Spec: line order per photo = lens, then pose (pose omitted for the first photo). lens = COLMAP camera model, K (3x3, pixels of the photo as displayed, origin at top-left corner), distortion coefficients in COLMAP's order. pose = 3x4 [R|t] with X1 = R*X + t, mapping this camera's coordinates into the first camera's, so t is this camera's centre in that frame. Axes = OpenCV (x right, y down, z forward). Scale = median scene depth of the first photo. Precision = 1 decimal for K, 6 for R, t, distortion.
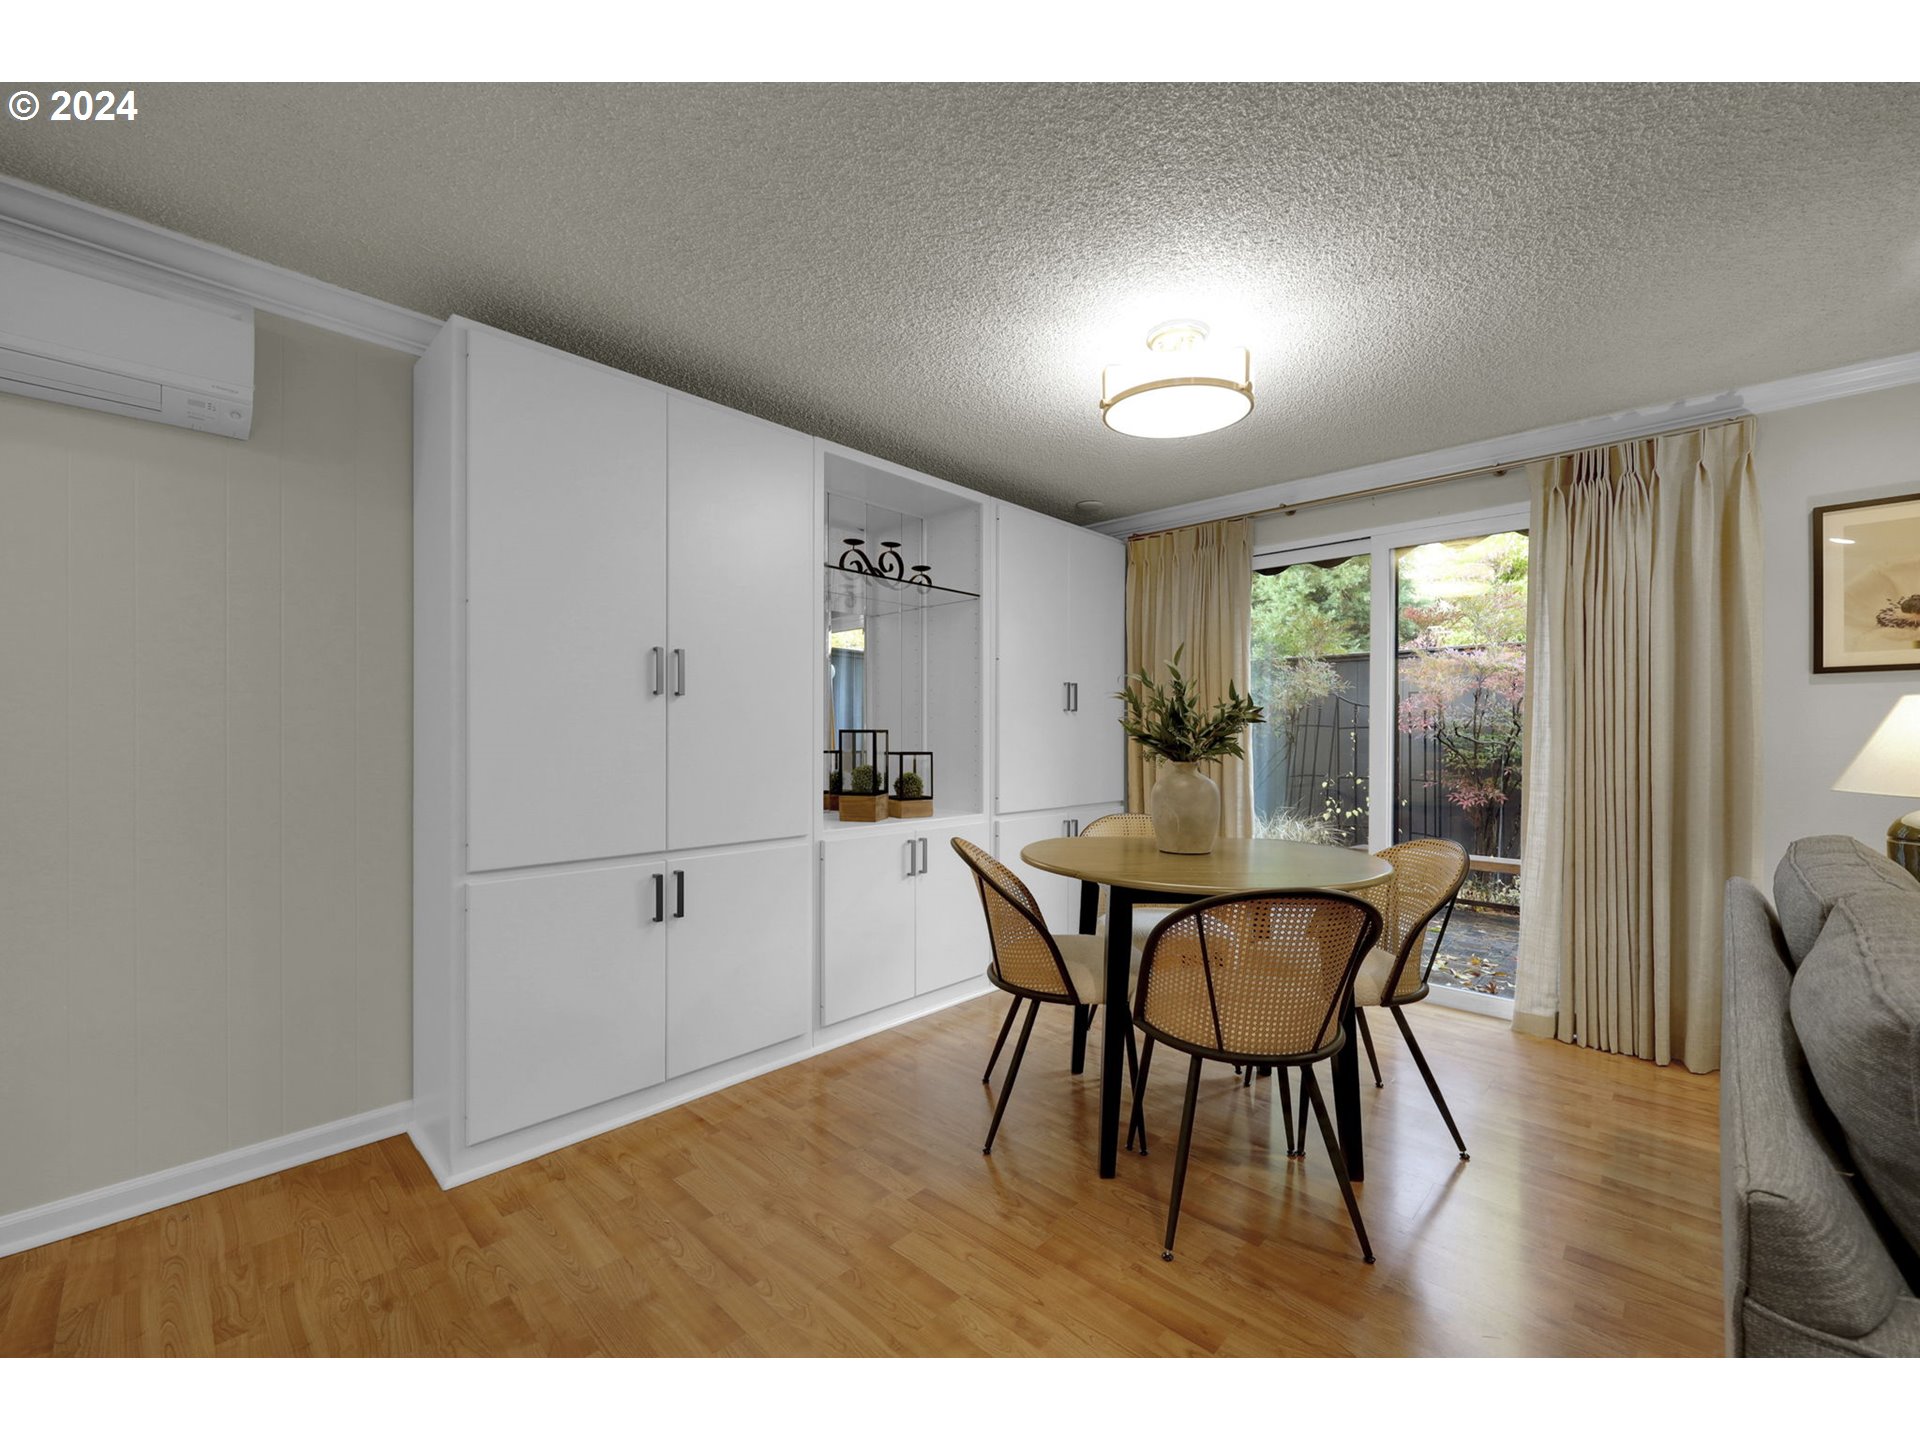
lens RADIAL K [[777.3, 0, 962.2], [0, 777.3, 731.9], [0, 0, 1]] dist [0.000795, -0.000163]
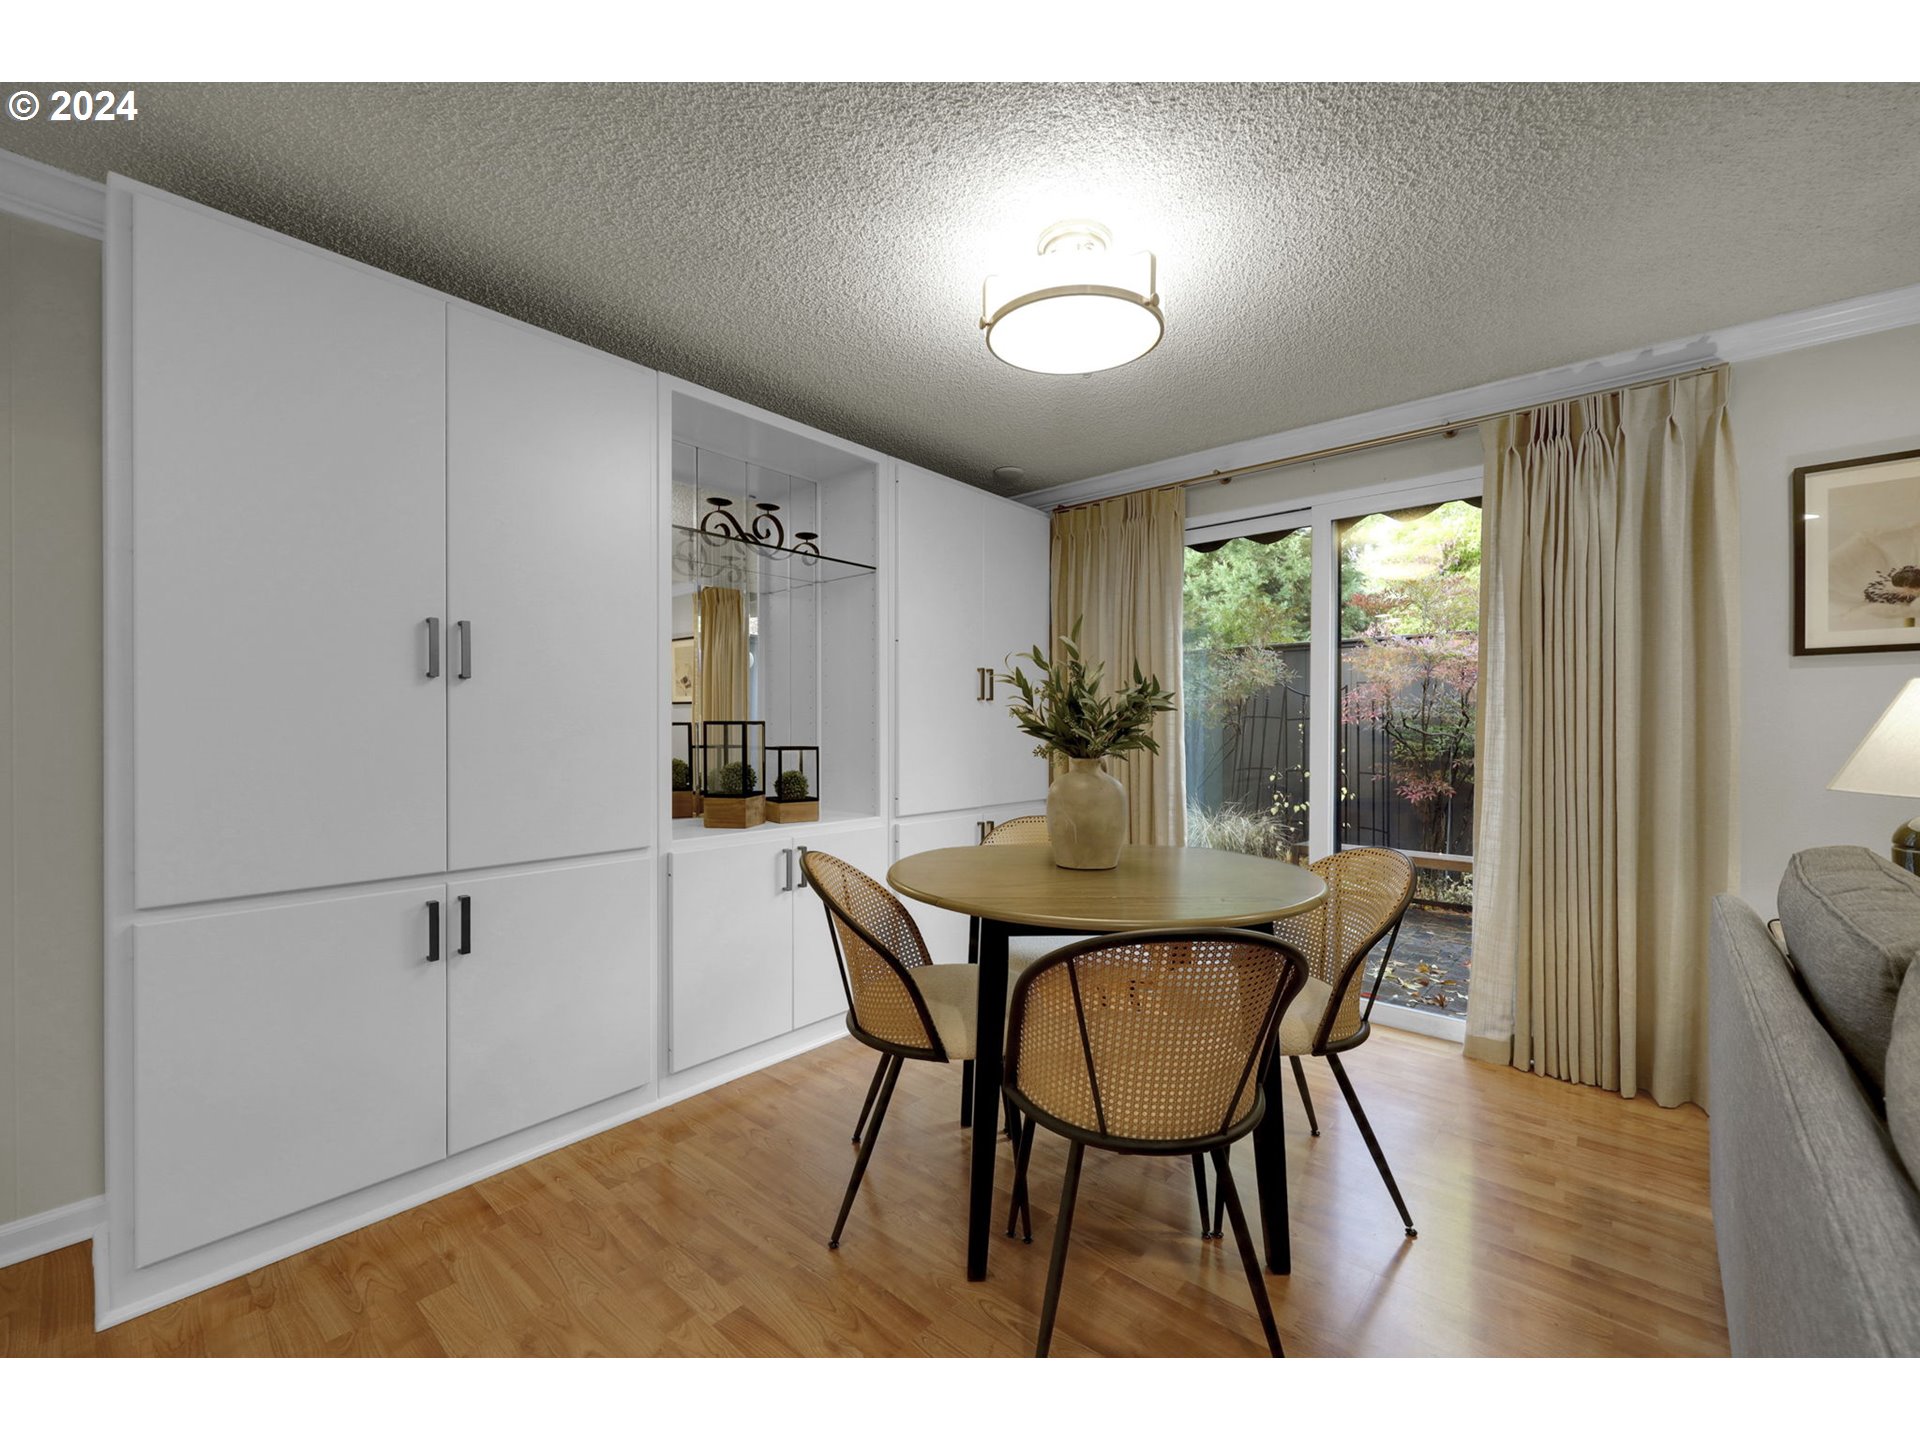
lens RADIAL K [[778.4, 0, 960.4], [0, 778.4, 726.9], [0, 0, 1]] dist [-0.000207, -0.000060]
pose [[0.998916, -0.002025, 0.046505, 0.095967], [0.001872, 0.999993, 0.003344, 0.001290], [-0.046511, -0.003253, 0.998912, 0.145613]]
